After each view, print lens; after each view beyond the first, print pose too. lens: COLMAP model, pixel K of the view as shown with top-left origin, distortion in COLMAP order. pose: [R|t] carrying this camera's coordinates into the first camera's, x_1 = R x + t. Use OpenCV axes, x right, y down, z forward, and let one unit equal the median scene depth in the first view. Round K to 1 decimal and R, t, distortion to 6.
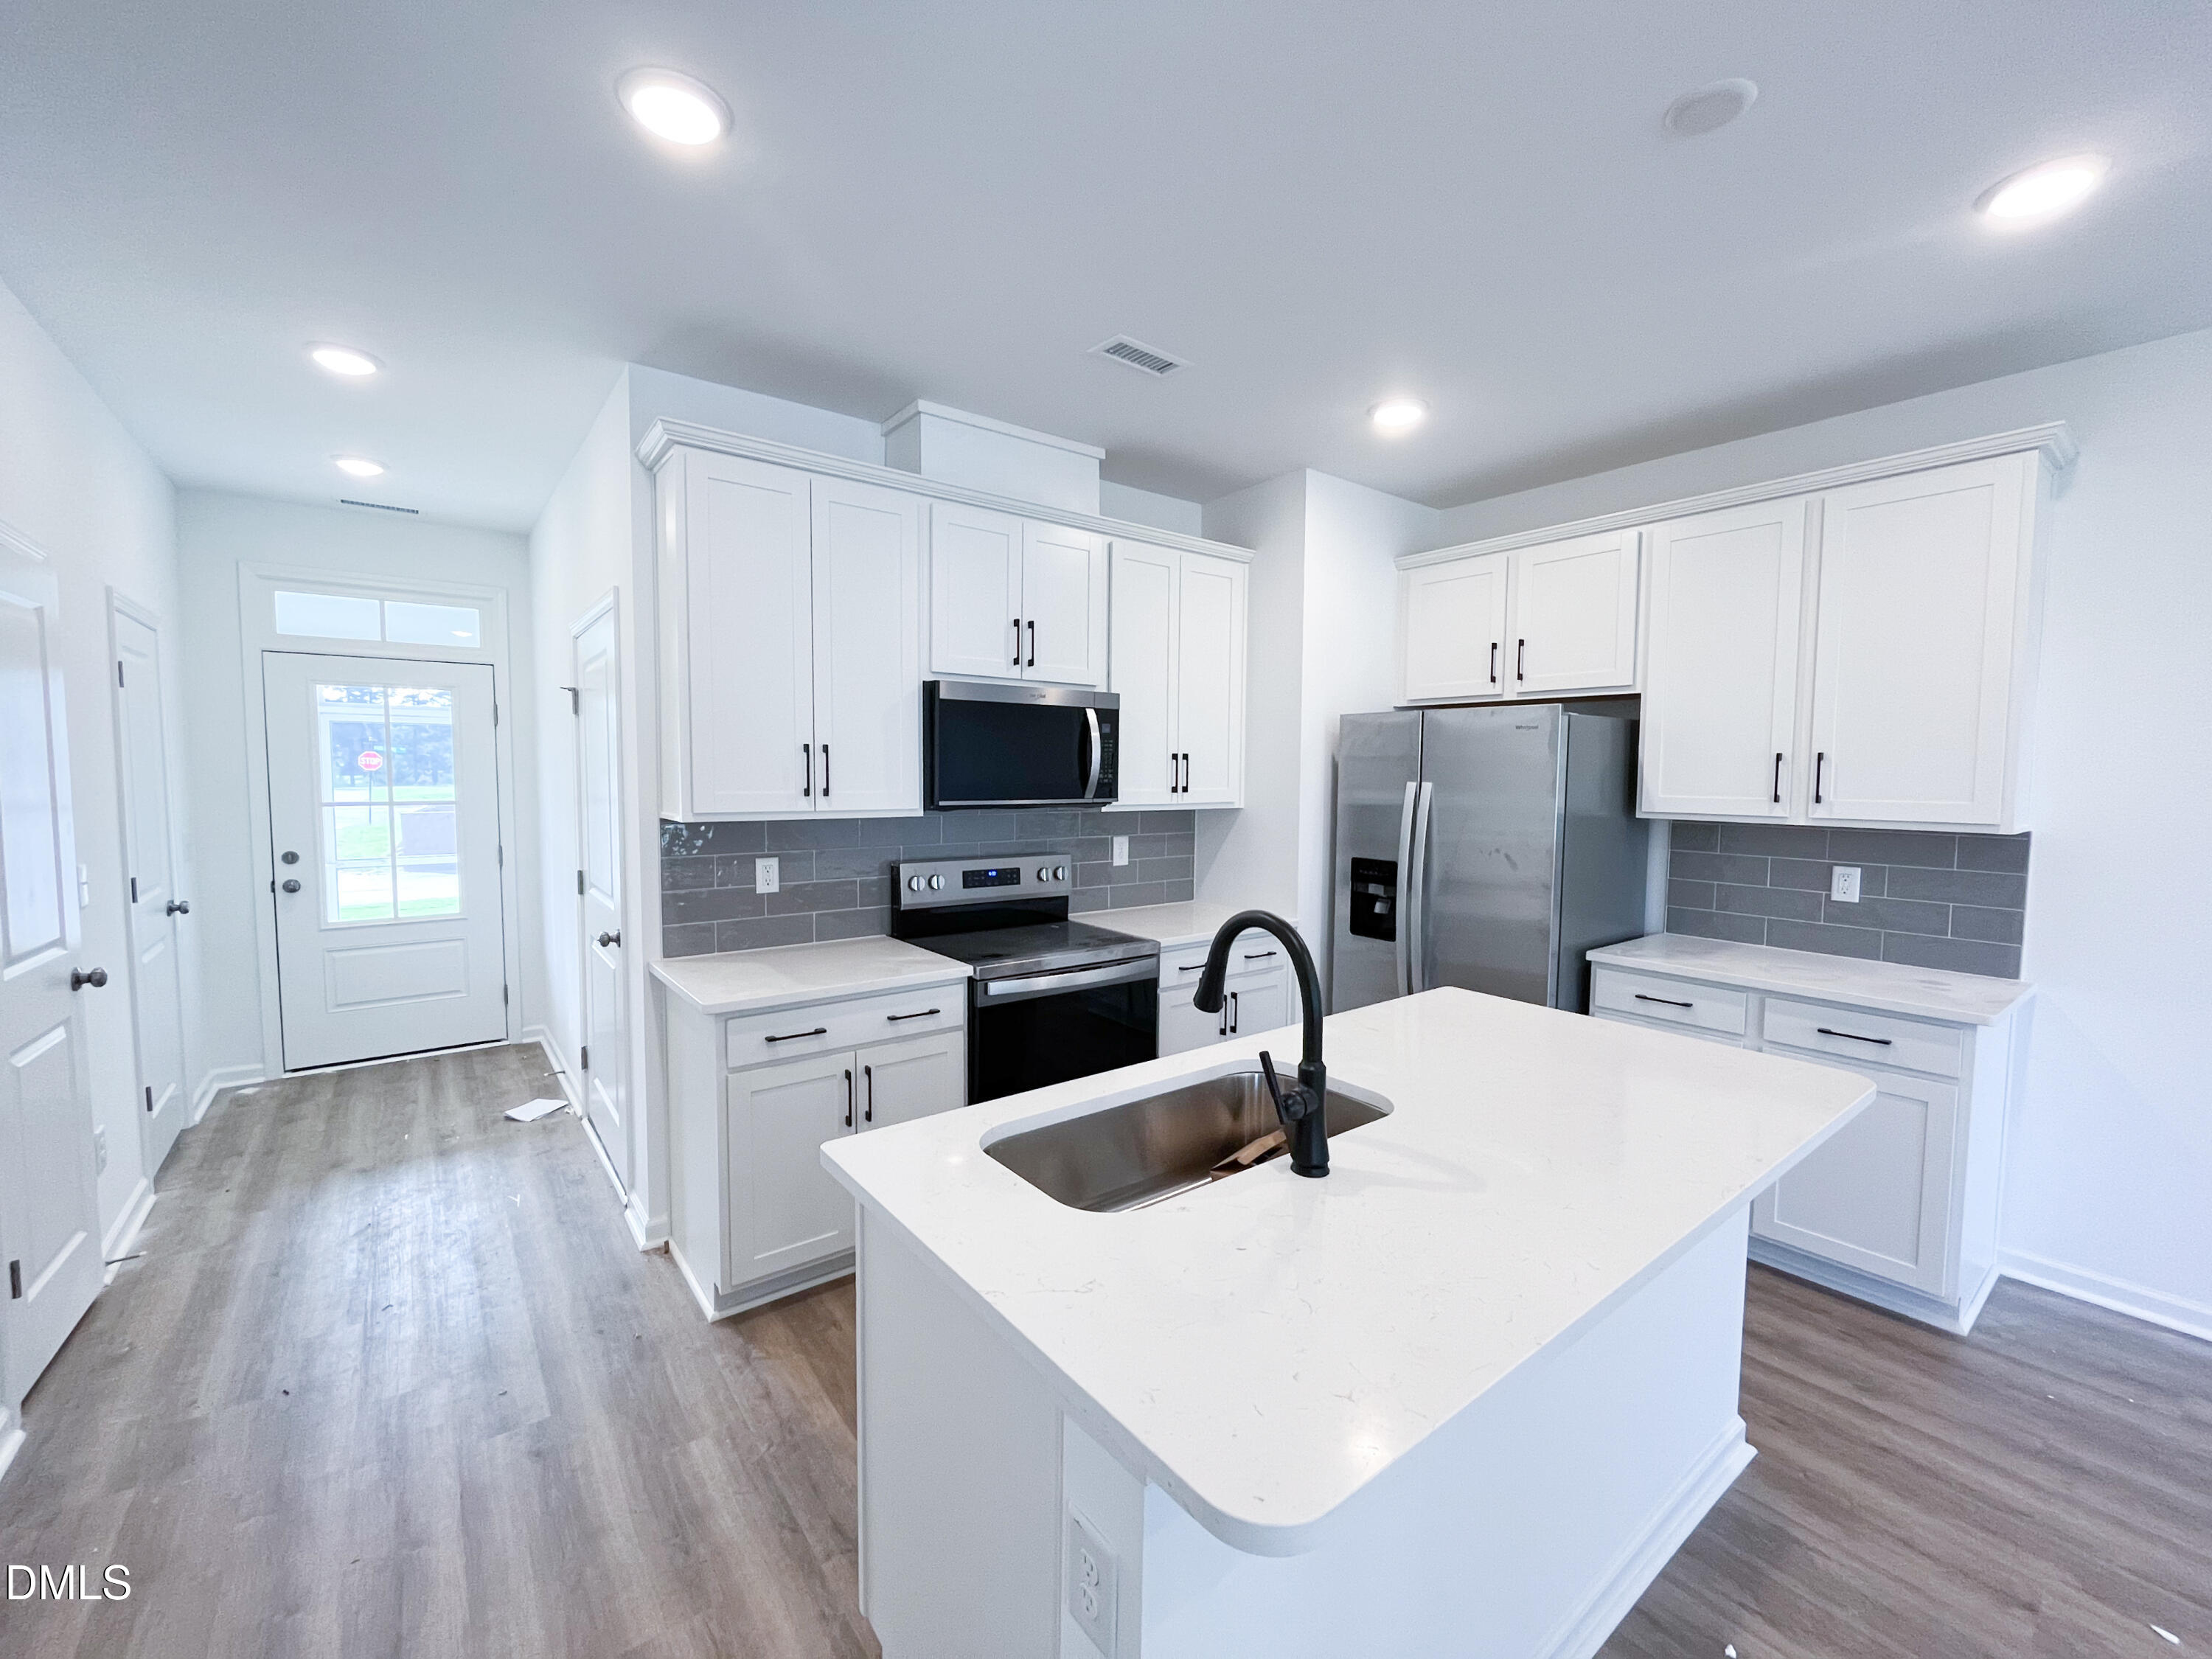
lens RADIAL K [[906.9, 0, 1105.9], [0, 906.9, 830.1], [0, 0, 1]] dist [0.000531, -0.002172]
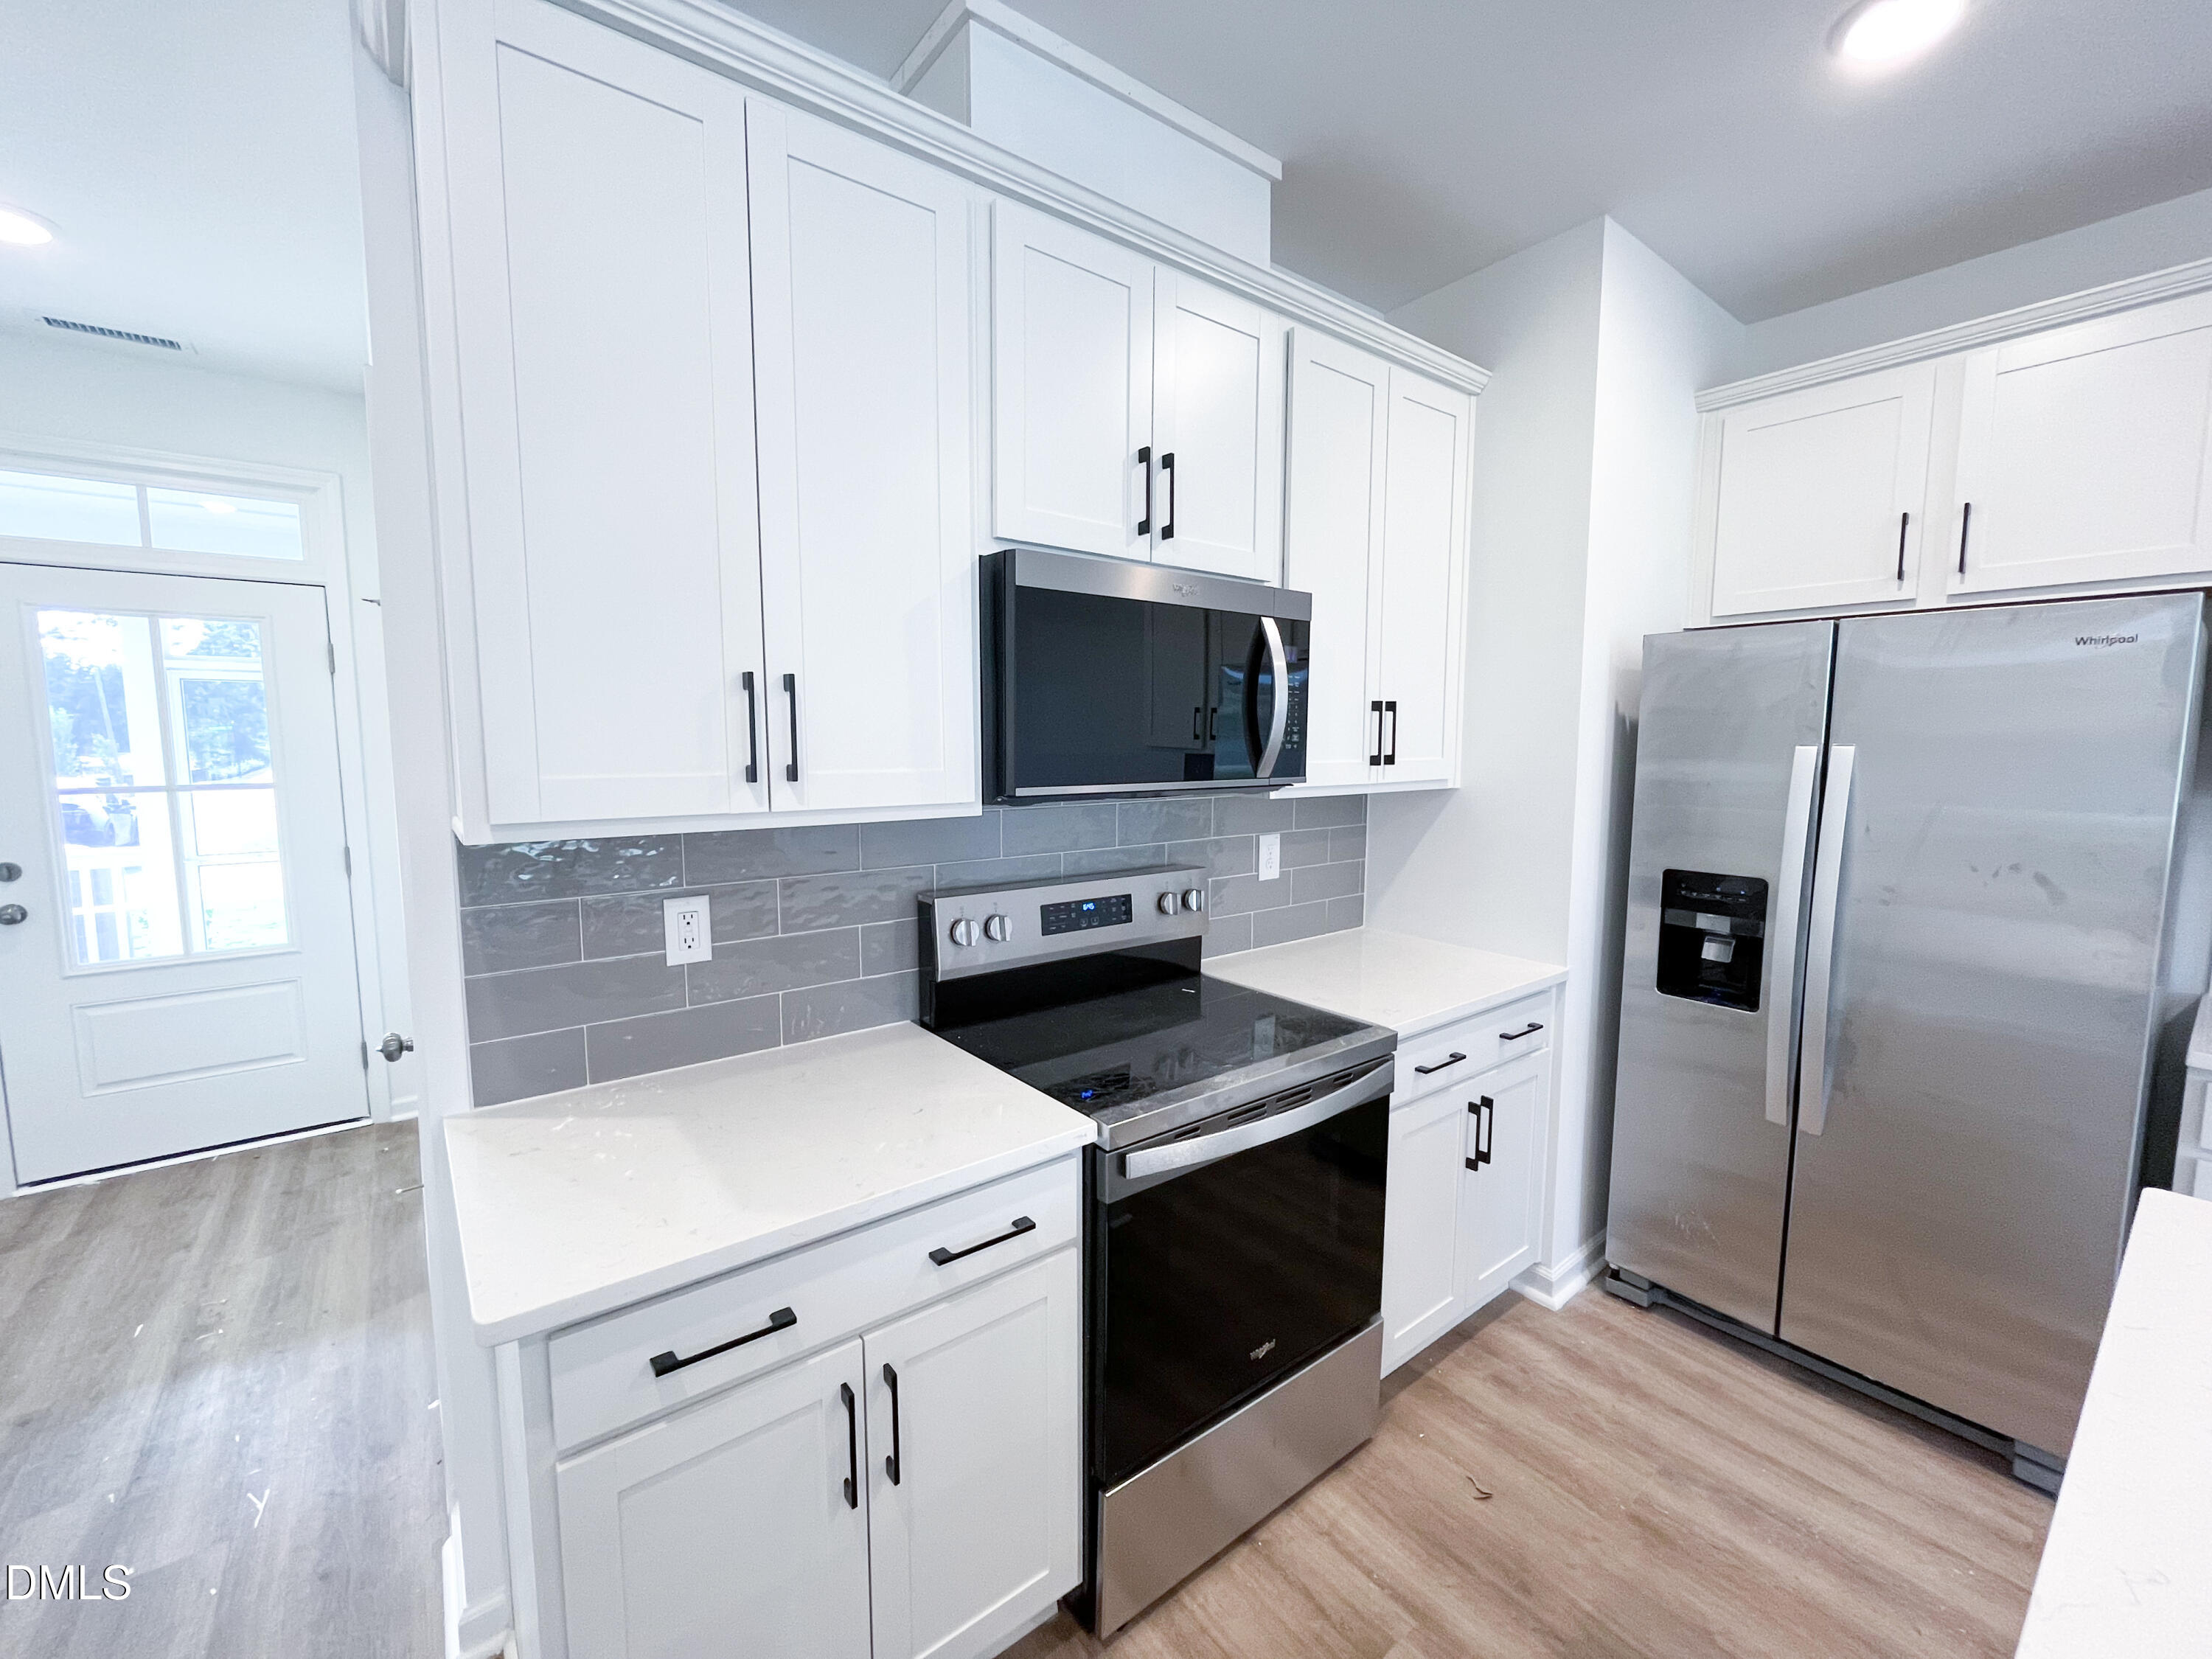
lens RADIAL K [[906.9, 0, 1106.6], [0, 906.9, 829.7], [0, 0, 1]] dist [0.000531, -0.002172]
pose [[0.999963, -0.007642, 0.004052, -0.119938], [0.007497, 0.999367, 0.034769, -0.022796], [-0.004316, -0.034738, 0.999387, 0.431768]]
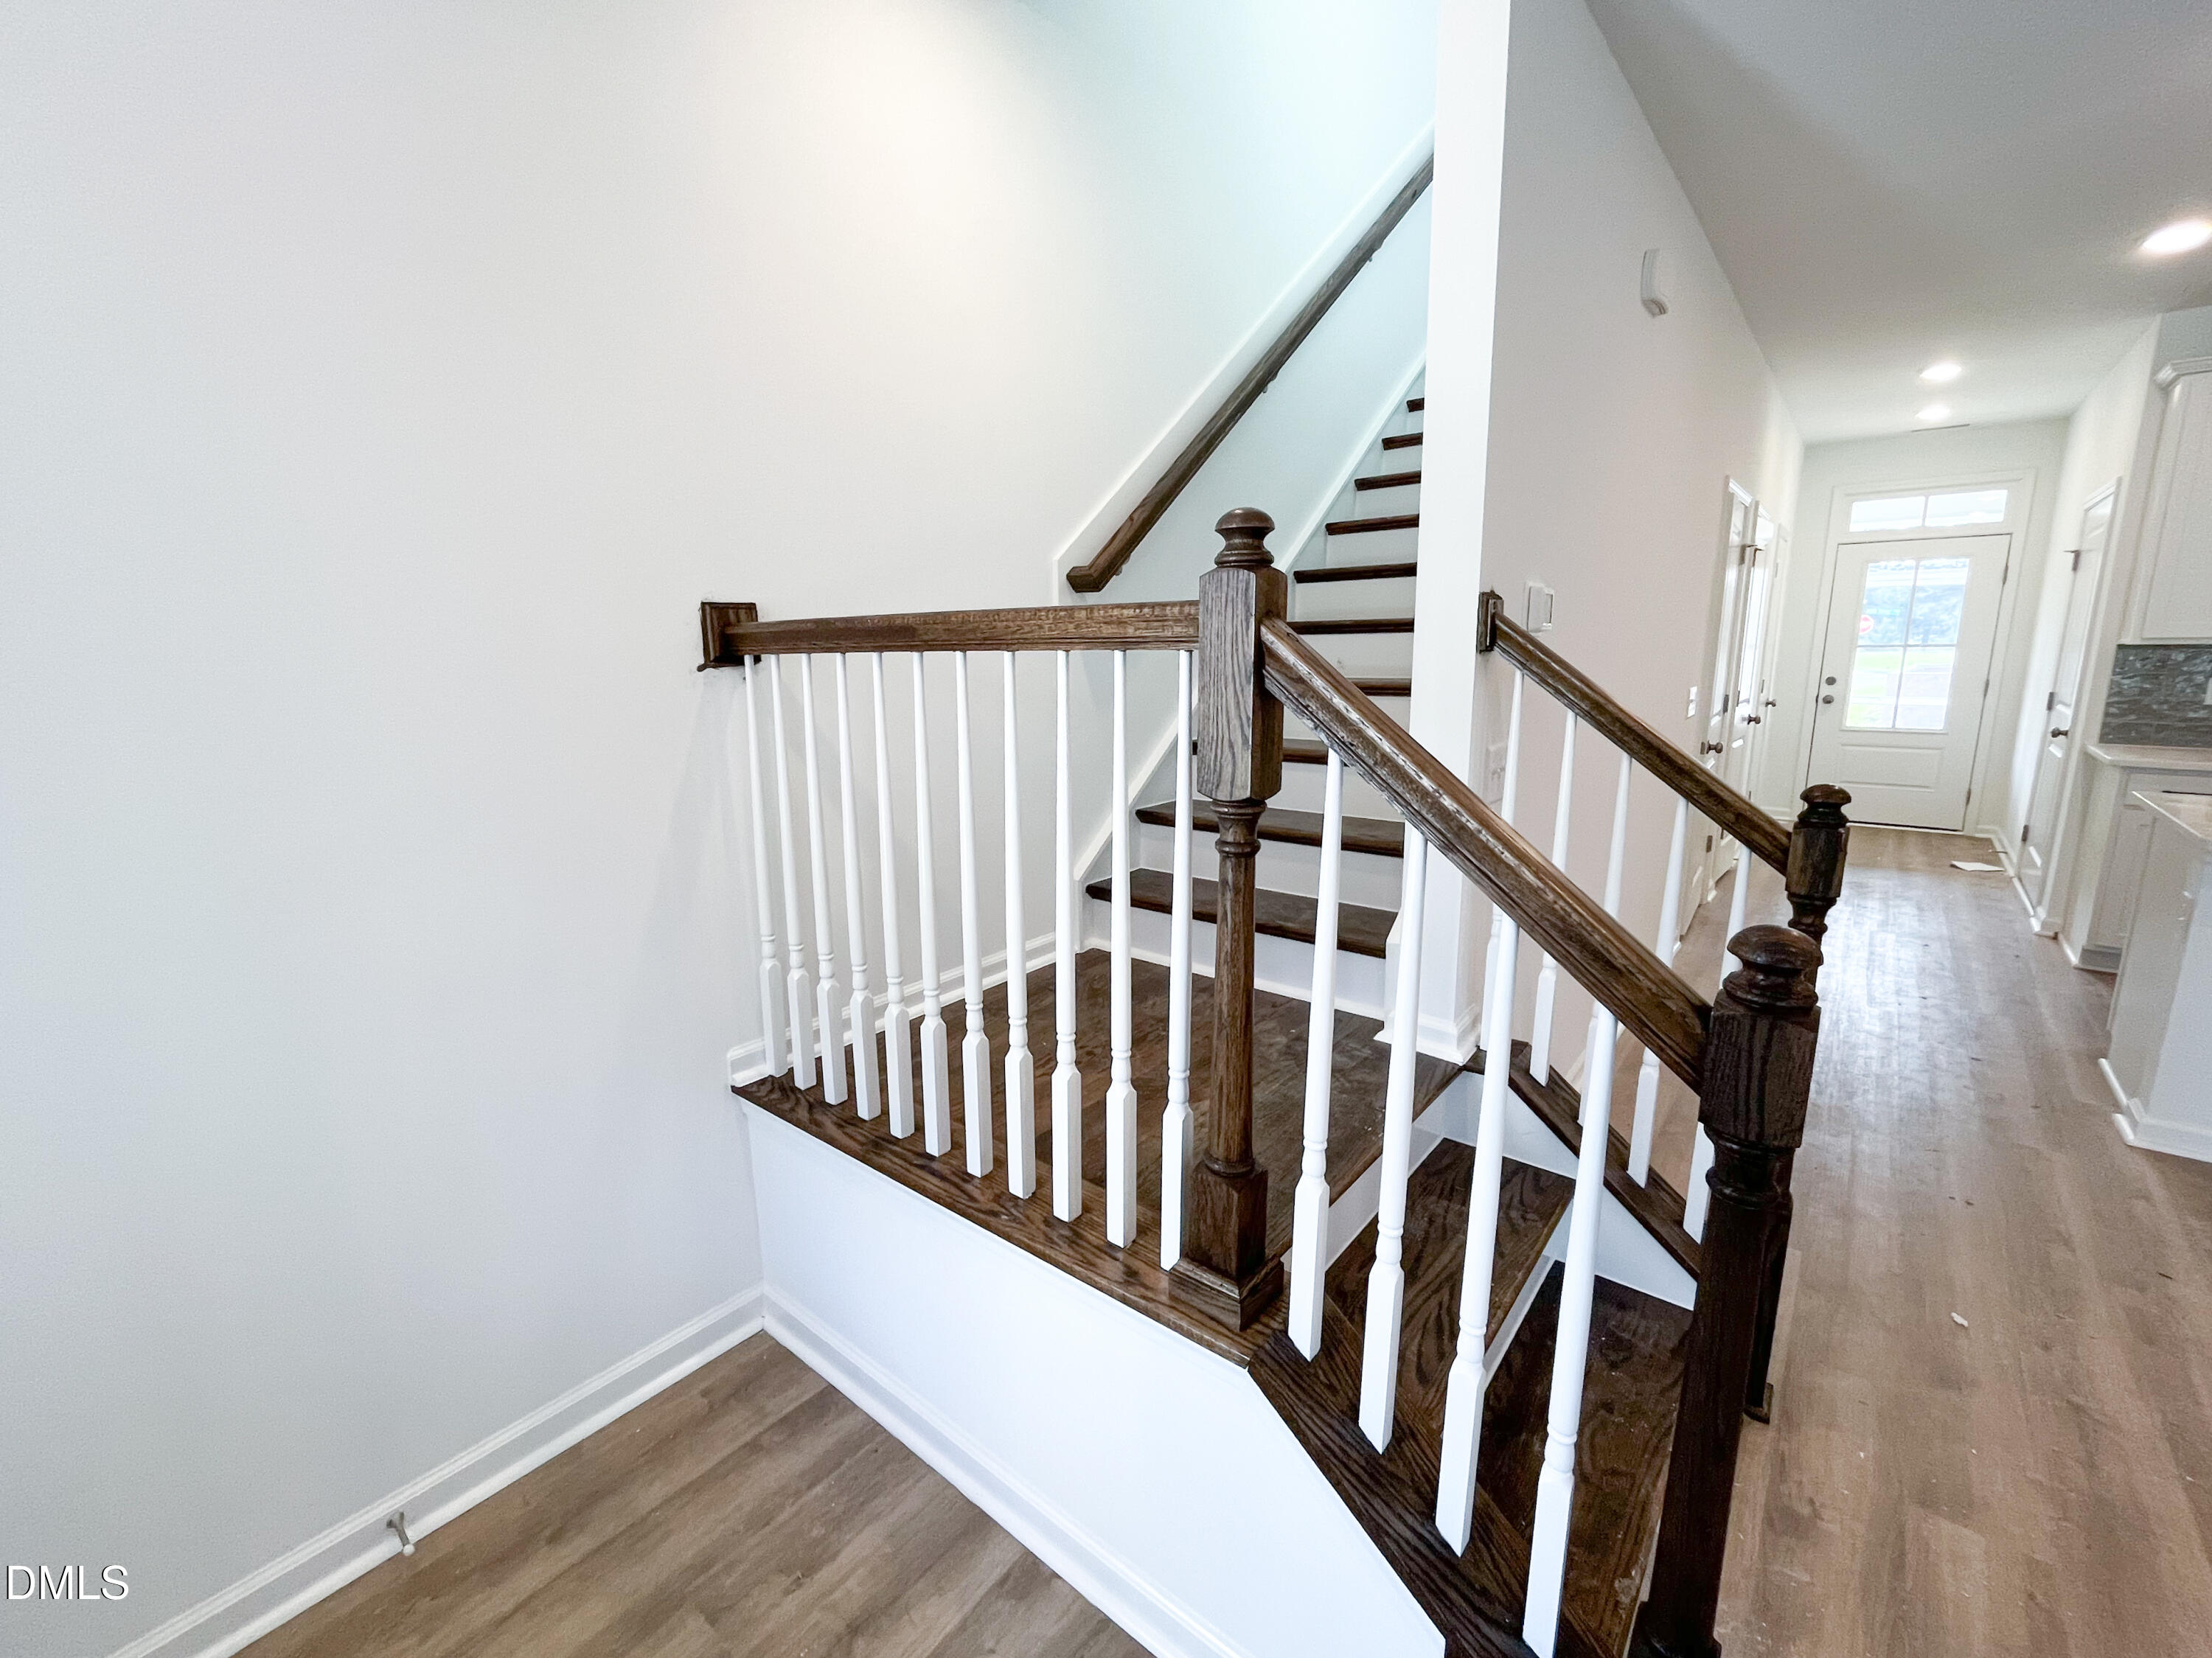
lens RADIAL K [[906.8, 0, 1084.4], [0, 906.8, 830.8], [0, 0, 1]] dist [0.000531, -0.002172]
pose [[0.194310, 0.183760, -0.963575, 0.523358], [-0.041172, 0.982959, 0.179154, 0.075362], [0.980076, 0.004861, 0.198565, -0.742406]]
